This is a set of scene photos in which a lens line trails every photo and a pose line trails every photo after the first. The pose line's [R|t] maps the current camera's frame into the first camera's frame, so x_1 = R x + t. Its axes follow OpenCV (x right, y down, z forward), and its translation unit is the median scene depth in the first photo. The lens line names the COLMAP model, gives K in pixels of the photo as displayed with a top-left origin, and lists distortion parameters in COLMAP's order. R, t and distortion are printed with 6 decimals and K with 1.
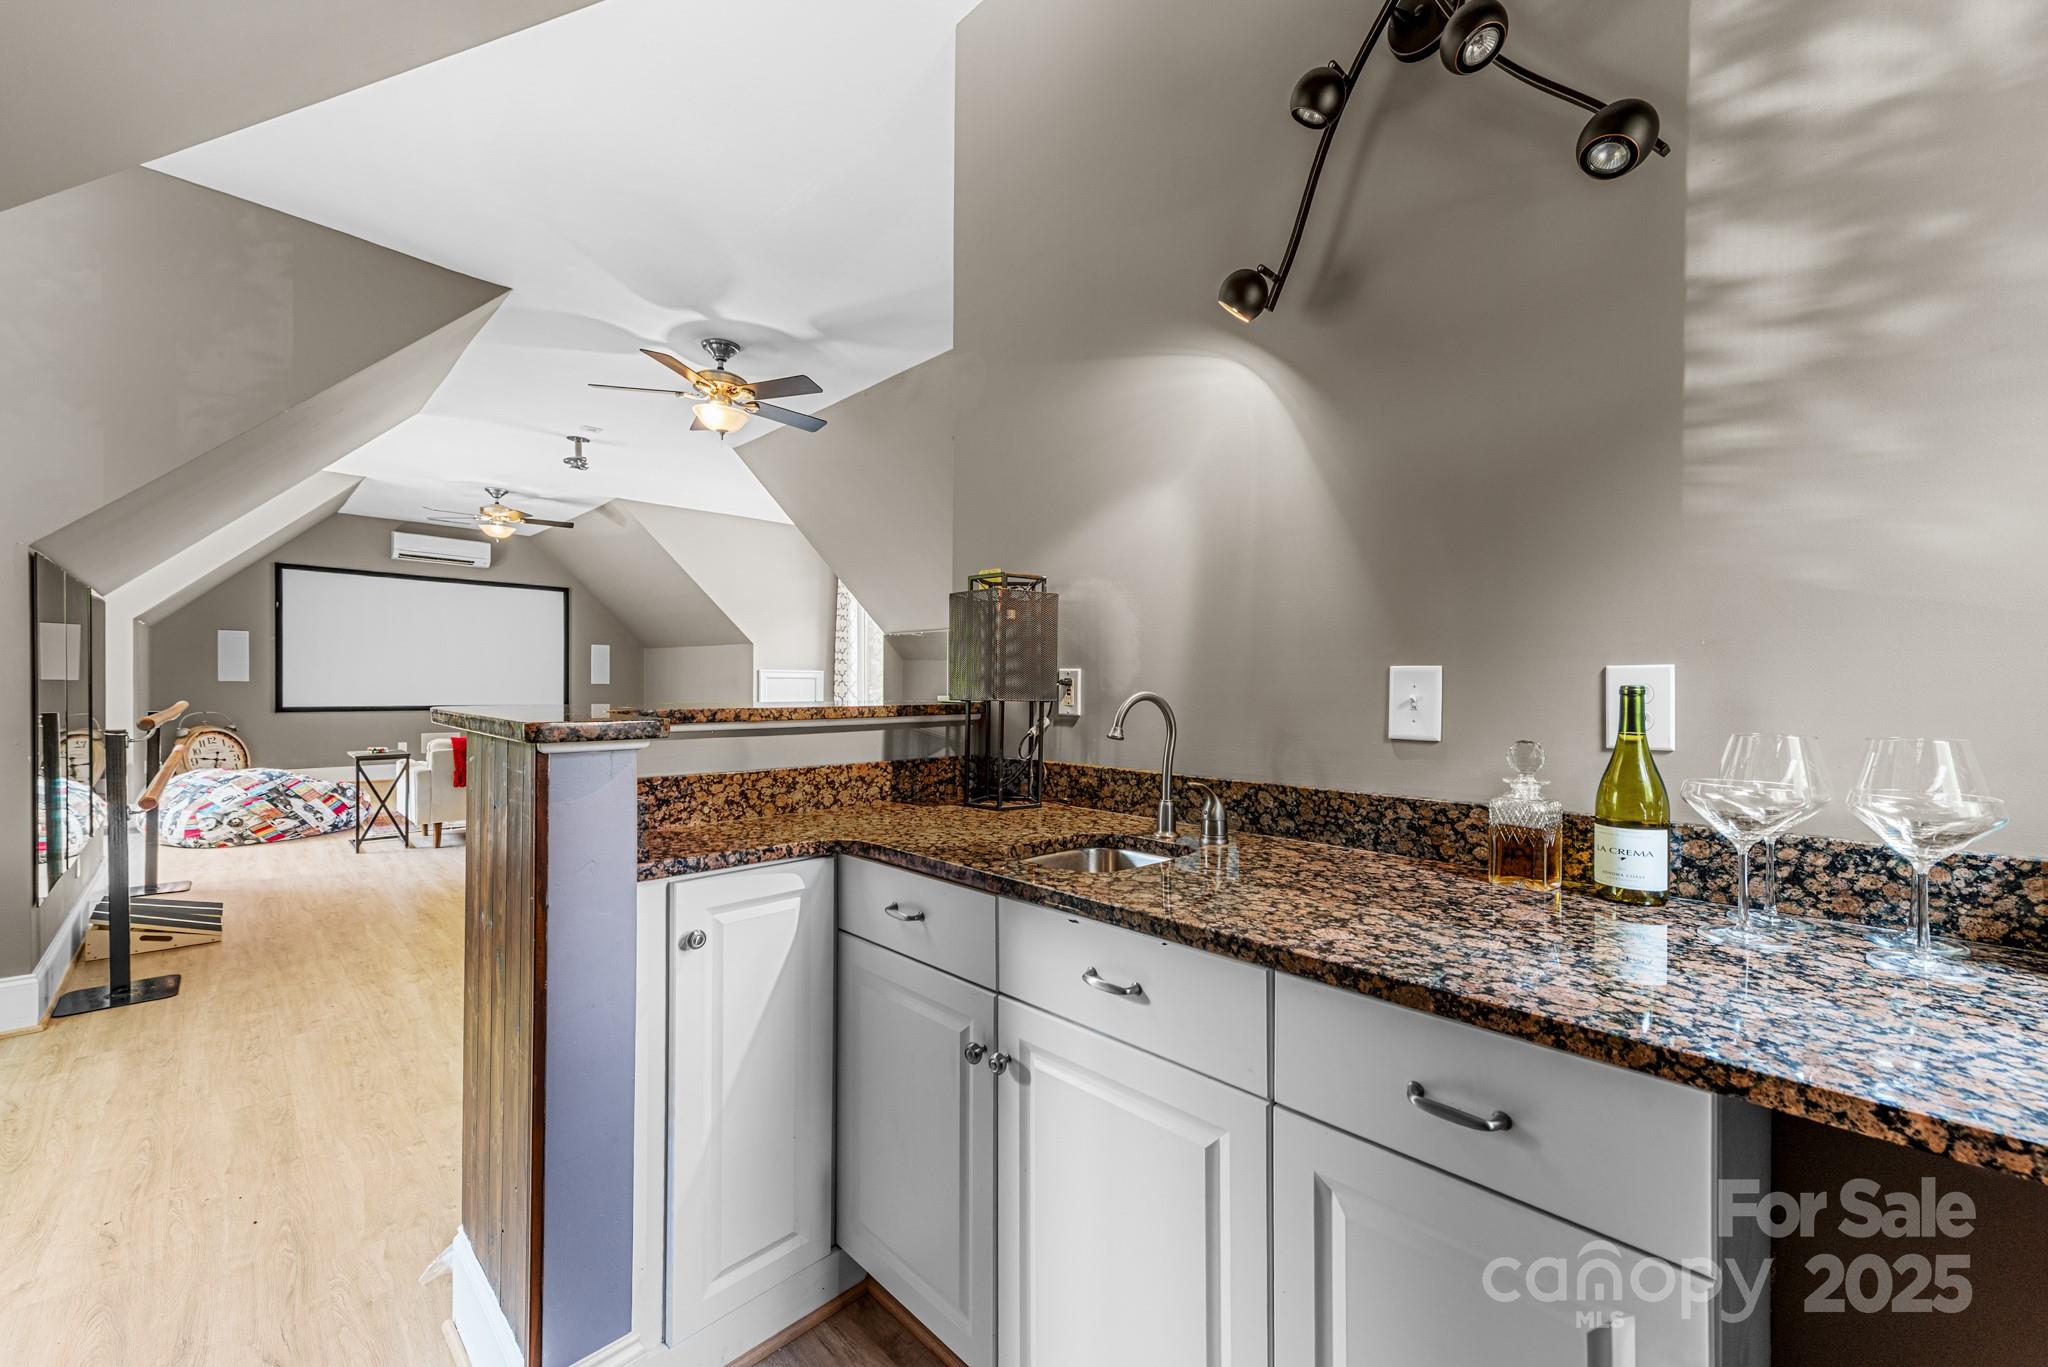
lens RADIAL K [[810.0, 0, 1035.2], [0, 810.0, 683.4], [0, 0, 1]] dist [0.026324, 0.000760]
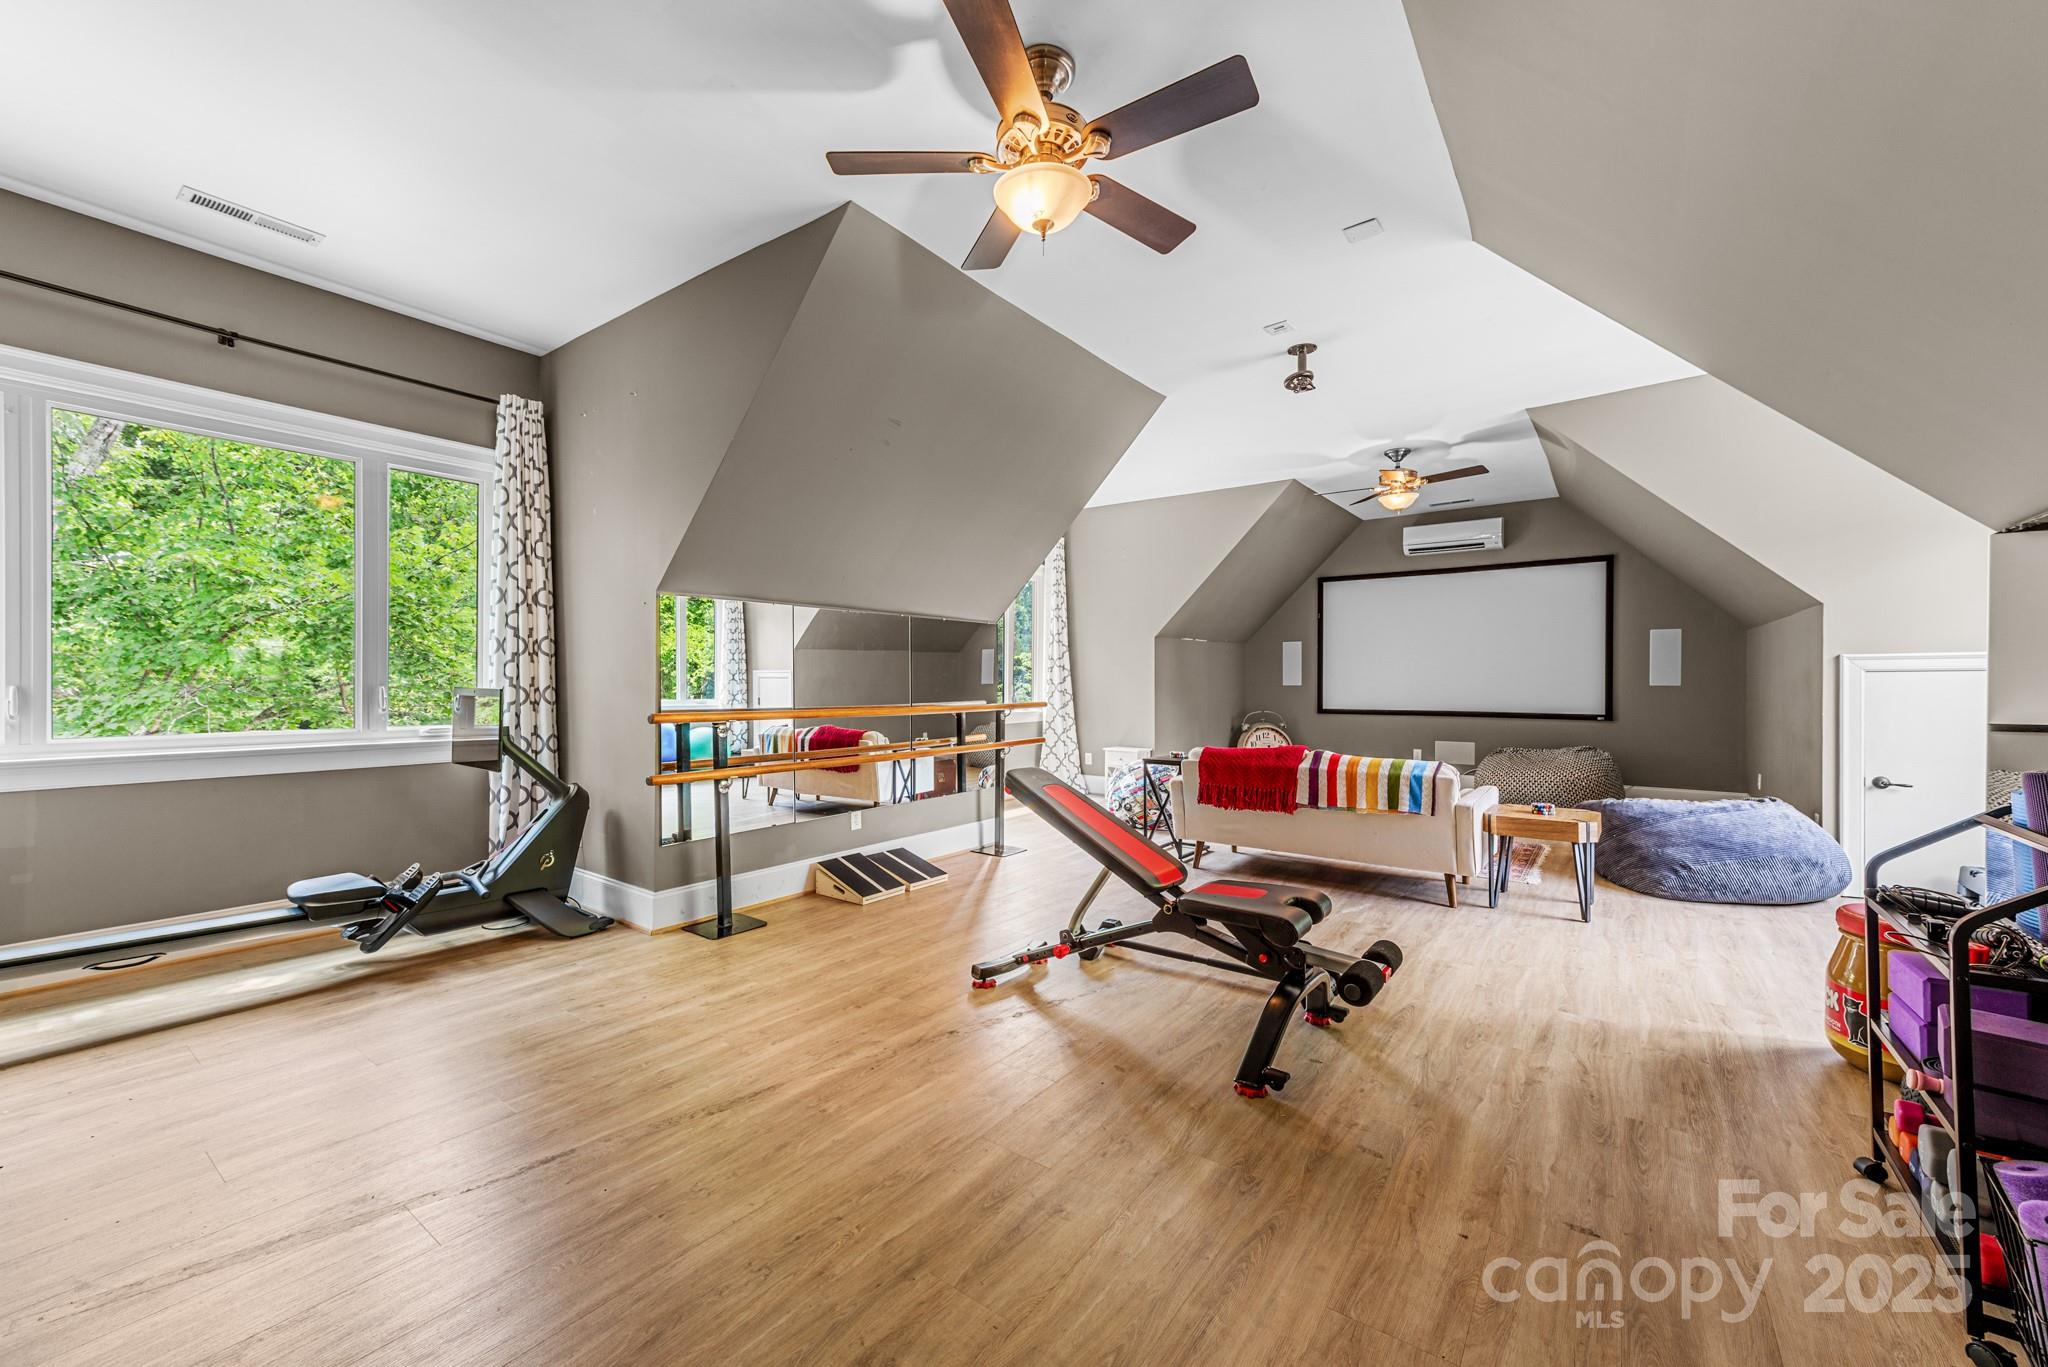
lens RADIAL K [[810.0, 0, 1031.4], [0, 810.0, 686.8], [0, 0, 1]] dist [0.026324, 0.000760]
pose [[0.167824, -0.004449, -0.985807, 0.087672], [0.002376, 0.999989, -0.004108, 0.003559], [0.985814, -0.001653, 0.167833, 0.486164]]
